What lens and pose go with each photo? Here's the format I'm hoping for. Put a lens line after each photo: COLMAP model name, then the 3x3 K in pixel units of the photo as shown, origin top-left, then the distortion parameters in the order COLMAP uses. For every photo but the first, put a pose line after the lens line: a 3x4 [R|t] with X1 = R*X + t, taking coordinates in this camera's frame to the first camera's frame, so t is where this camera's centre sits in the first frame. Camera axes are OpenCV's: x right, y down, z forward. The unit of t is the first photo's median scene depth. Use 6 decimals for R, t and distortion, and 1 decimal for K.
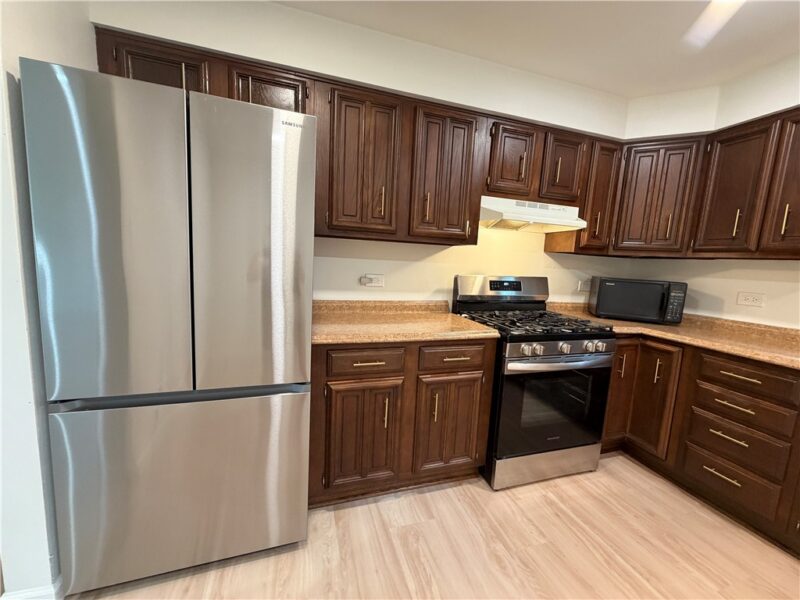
lens RADIAL K [[320.2, 0, 400.2], [0, 320.2, 299.7], [0, 0, 1]] dist [0.000841, -0.000105]
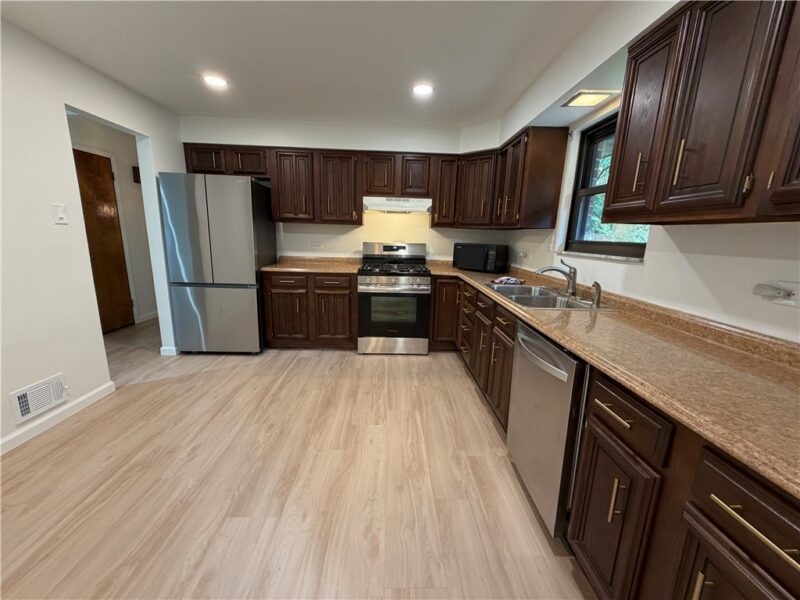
lens RADIAL K [[320.2, 0, 399.8], [0, 320.2, 301.7], [0, 0, 1]] dist [0.000841, -0.000105]
pose [[0.960567, 0.037893, -0.275456, 0.986143], [-0.018445, 0.997172, 0.072857, 0.129593], [0.277437, -0.064903, 0.958549, -0.710958]]
